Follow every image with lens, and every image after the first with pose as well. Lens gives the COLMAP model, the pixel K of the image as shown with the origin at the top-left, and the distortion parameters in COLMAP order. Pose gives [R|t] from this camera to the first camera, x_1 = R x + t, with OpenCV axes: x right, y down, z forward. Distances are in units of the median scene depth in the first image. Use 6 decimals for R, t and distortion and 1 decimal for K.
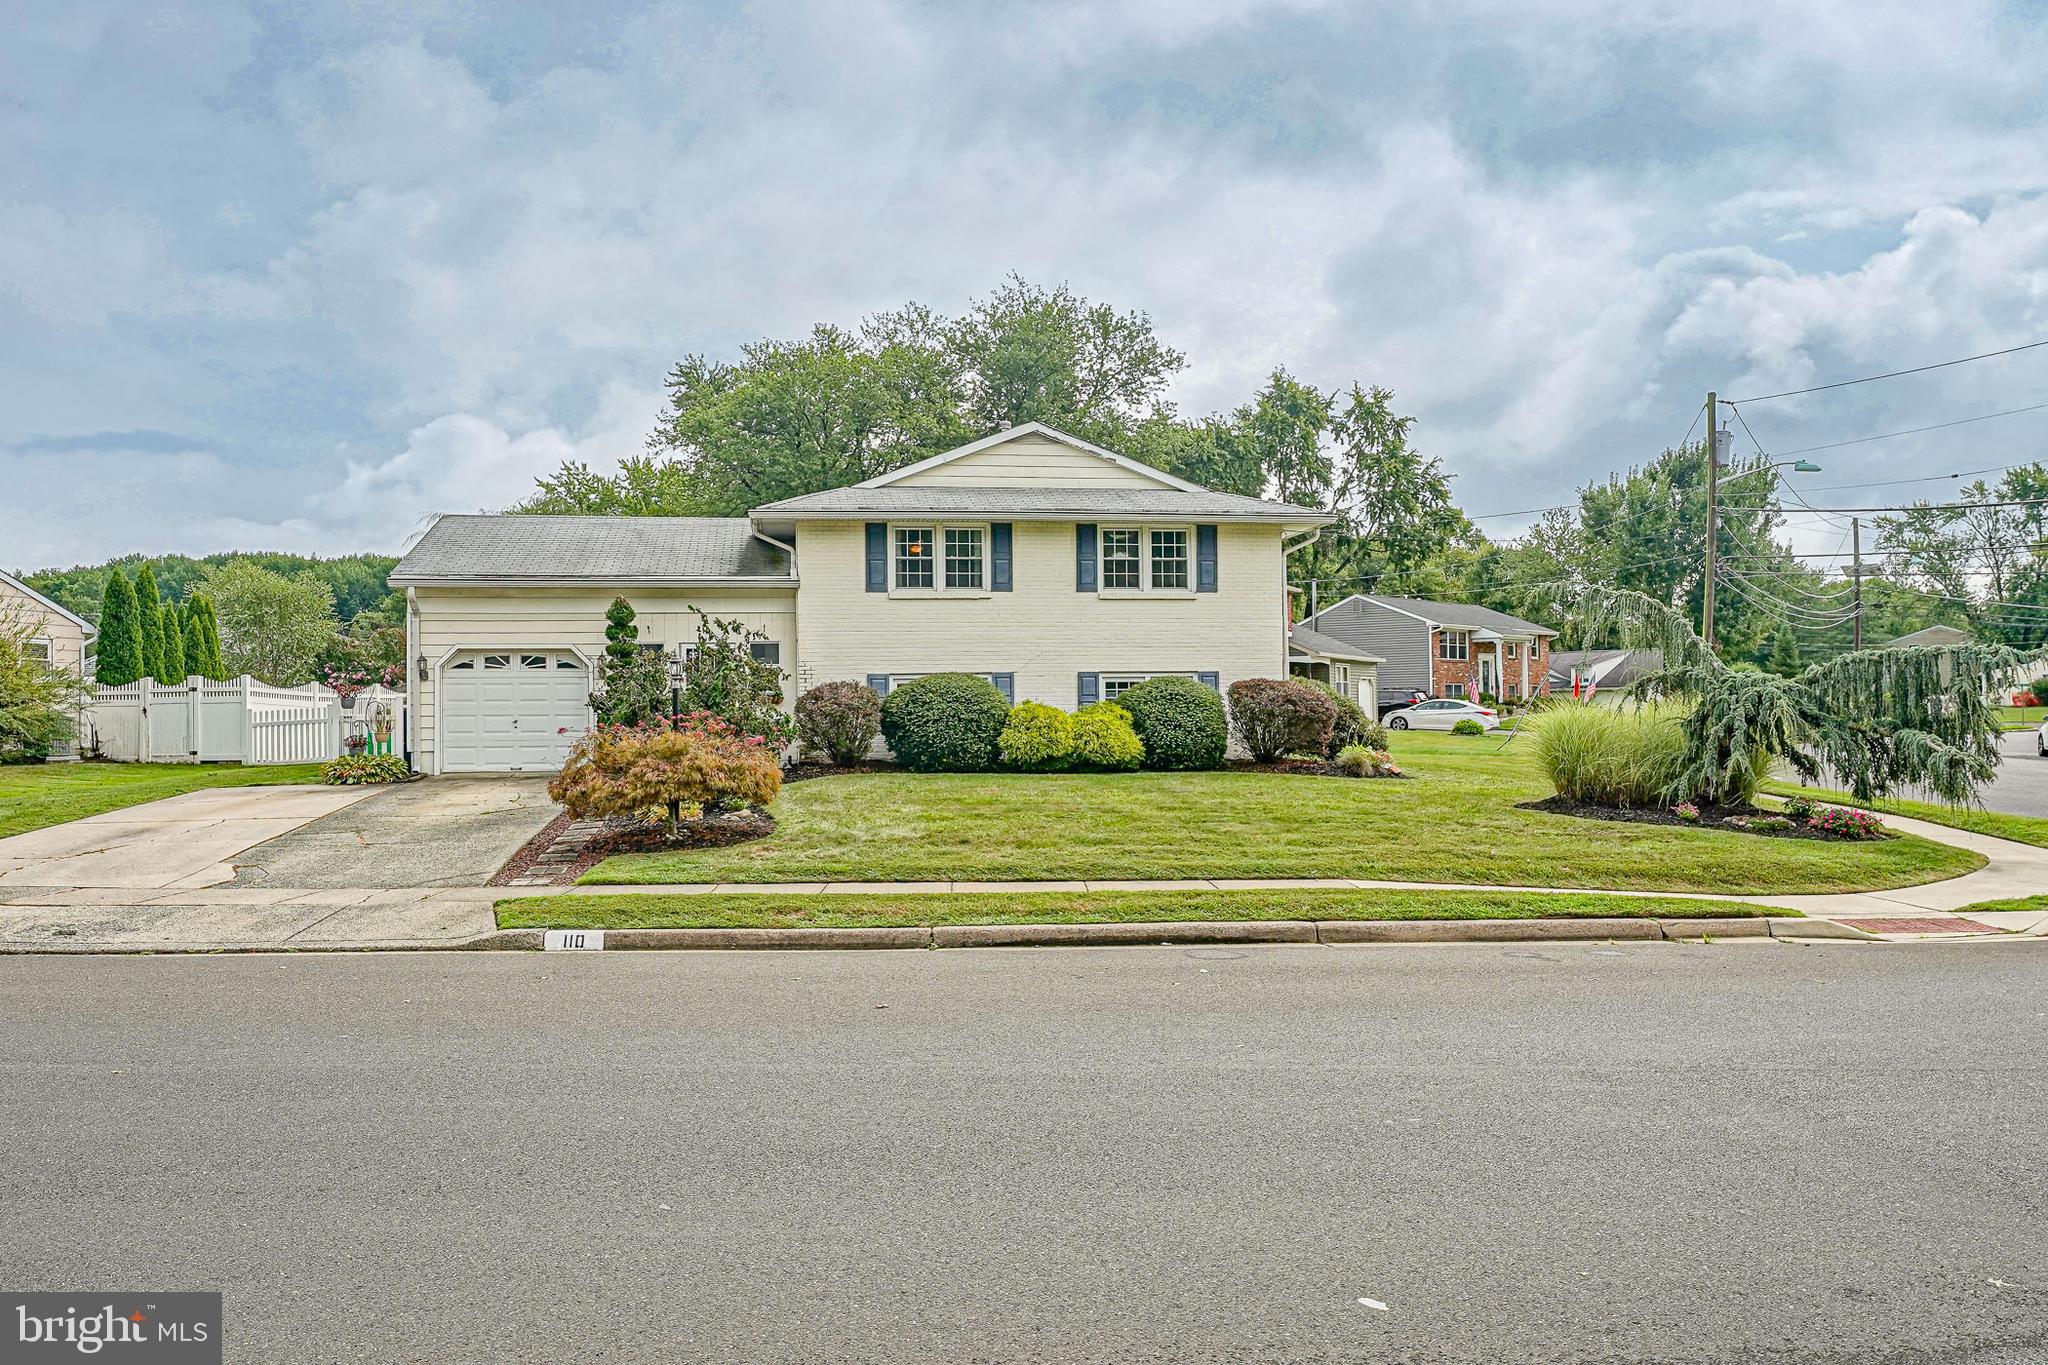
lens RADIAL K [[1375.3, 0, 1026.2], [0, 1375.3, 688.1], [0, 0, 1]] dist [-0.000660, -0.001783]
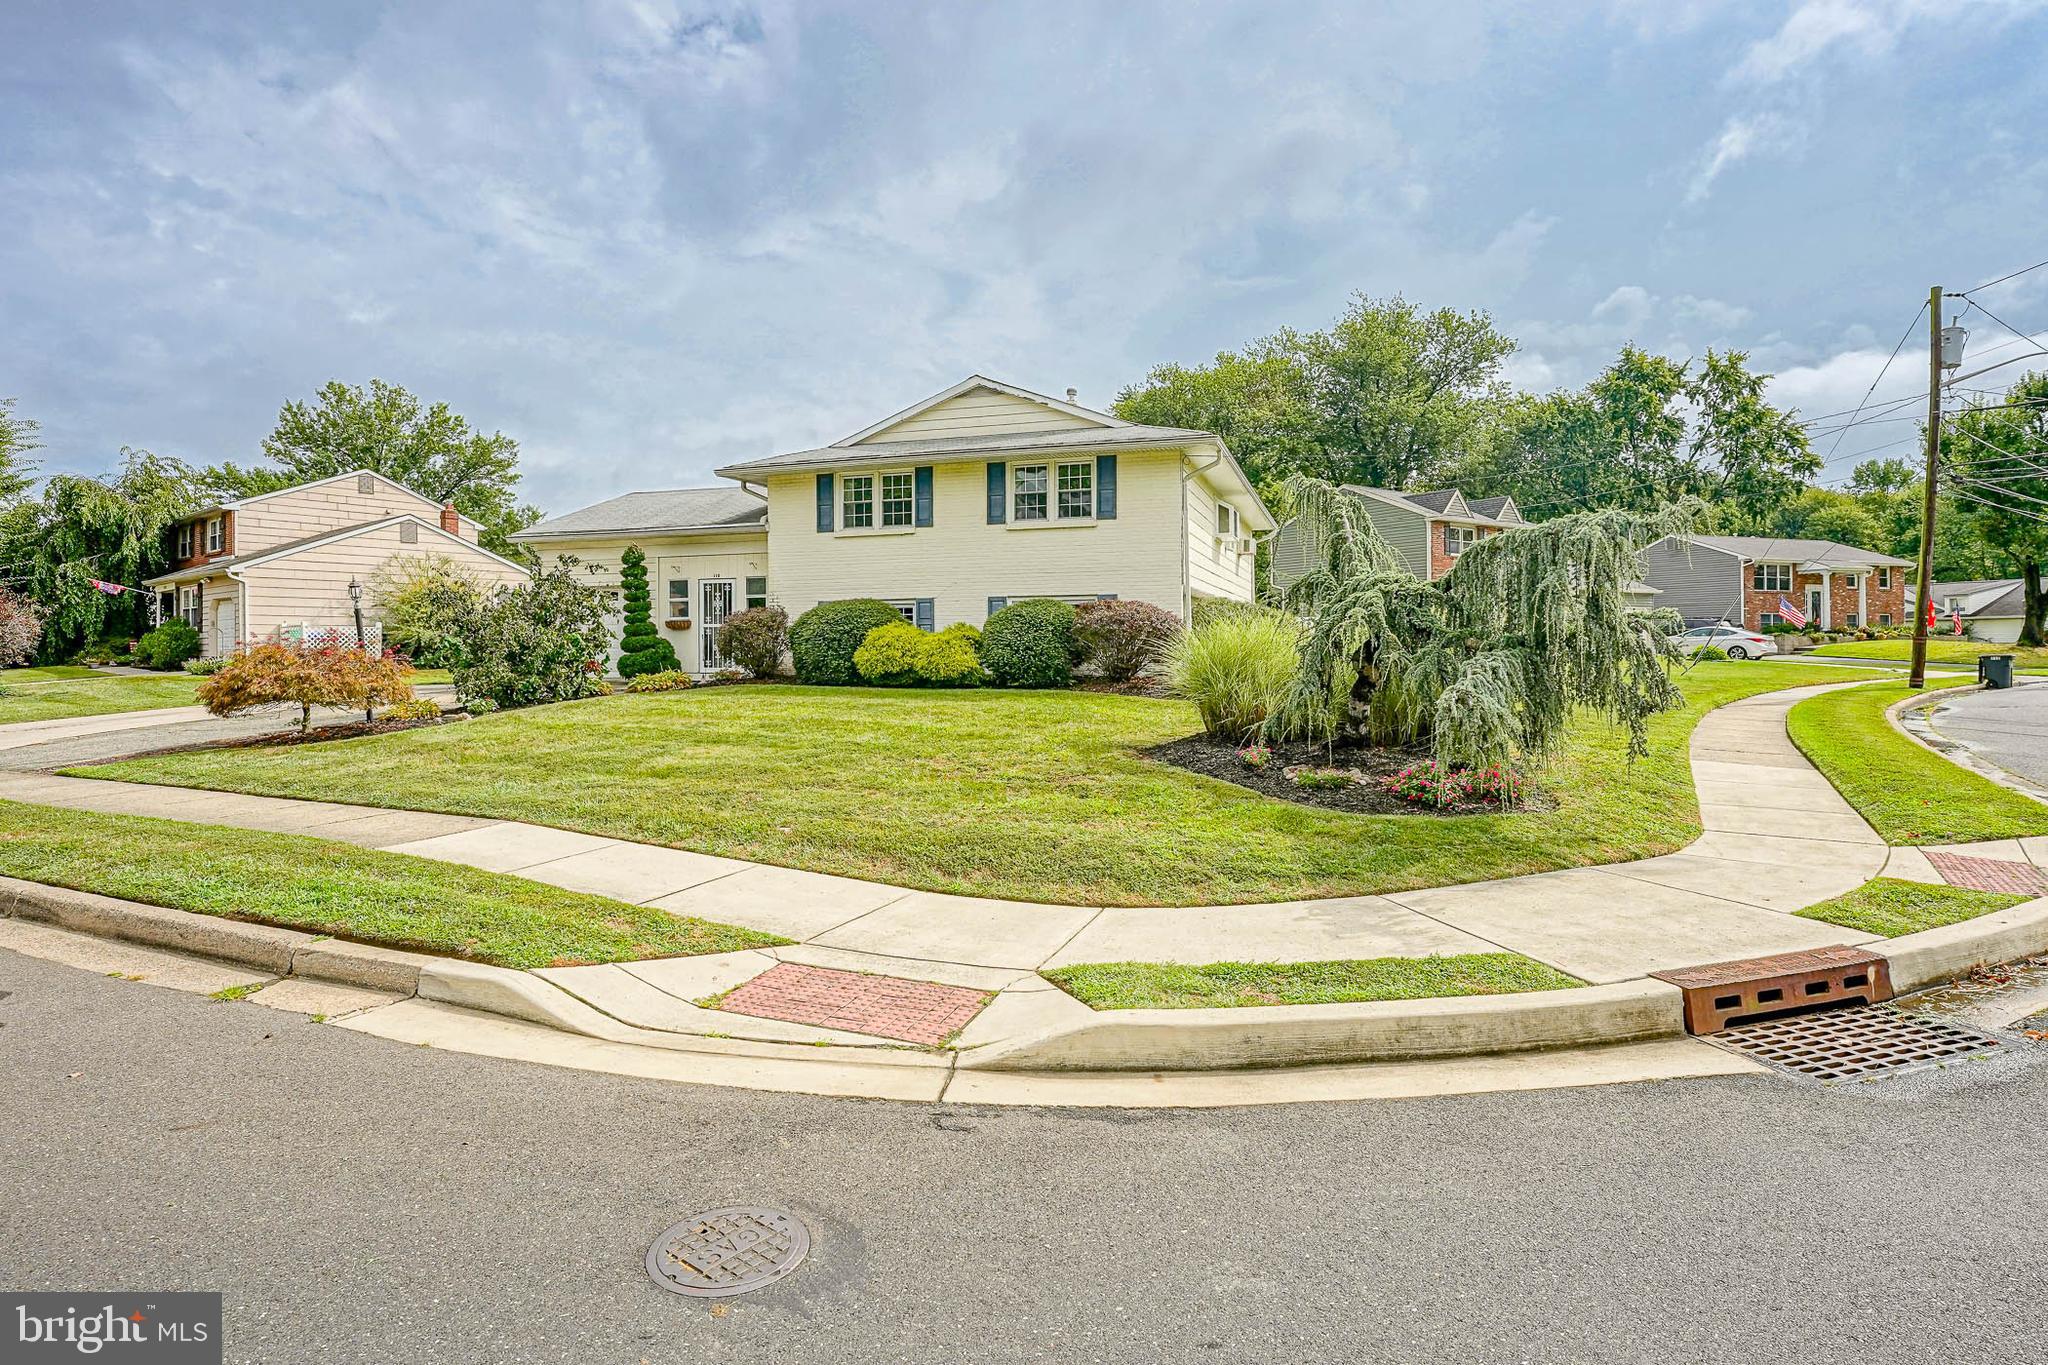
lens RADIAL K [[961.4, 0, 1046.4], [0, 961.4, 637.1], [0, 0, 1]] dist [-0.002366, -0.000187]
pose [[0.912268, -0.000233, -0.409594, 0.396173], [0.005873, 0.999904, 0.012511, 0.011221], [0.409552, -0.013819, 0.912182, 0.311280]]
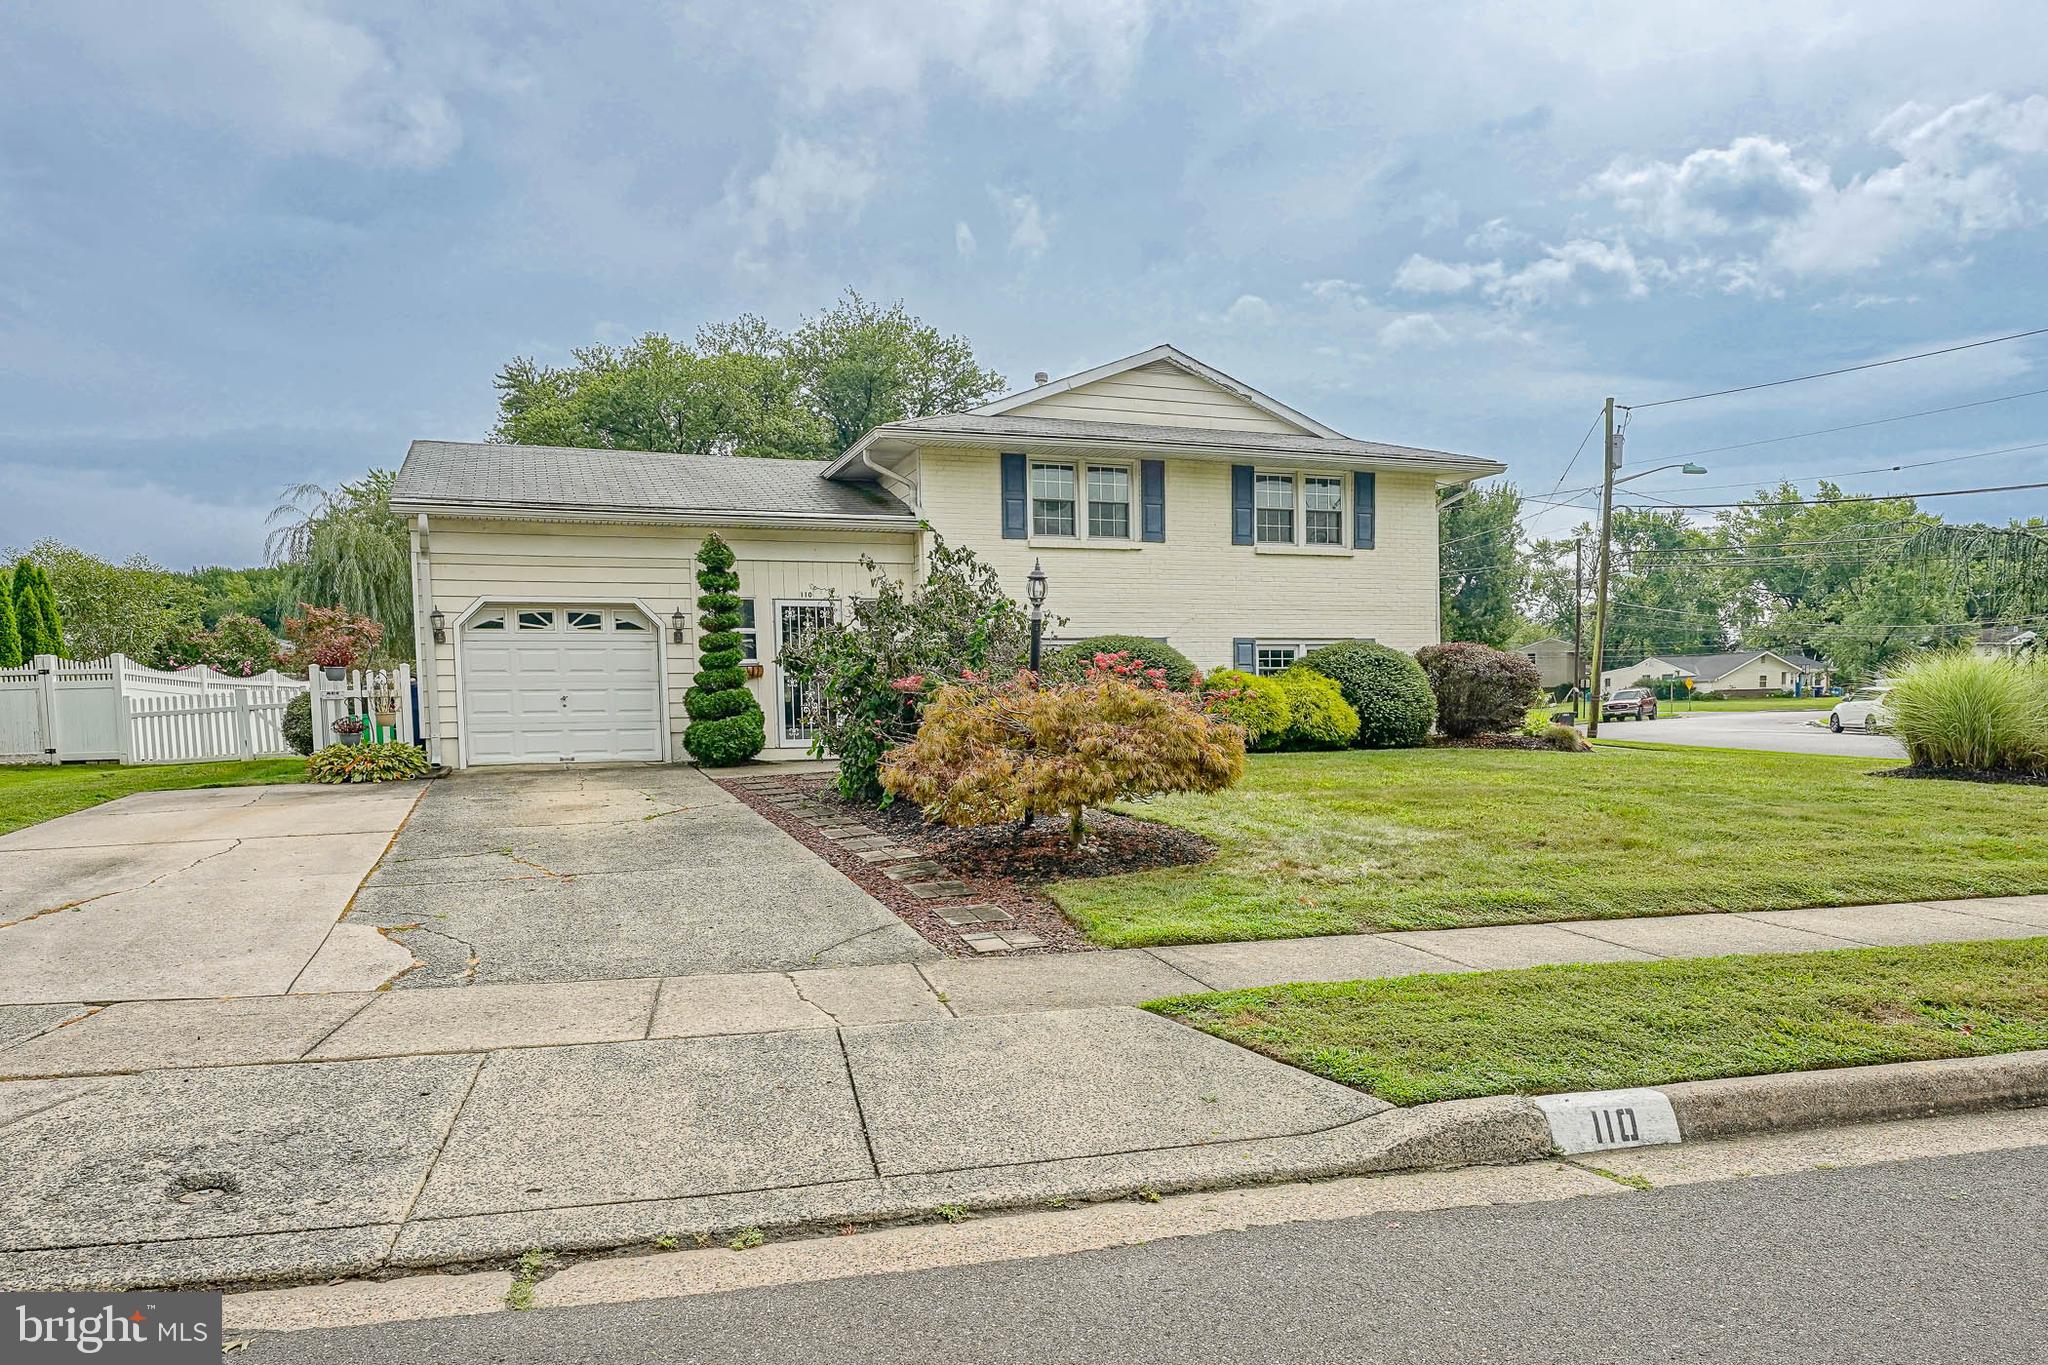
lens RADIAL K [[1184.3, 0, 1026.2], [0, 1184.3, 778.7], [0, 0, 1]] dist [0.000587, -0.000637]
pose [[0.982005, -0.019791, 0.187817, -0.233295], [0.006263, 0.997359, 0.072354, 0.022058], [-0.188753, -0.069876, 0.979535, 0.283426]]
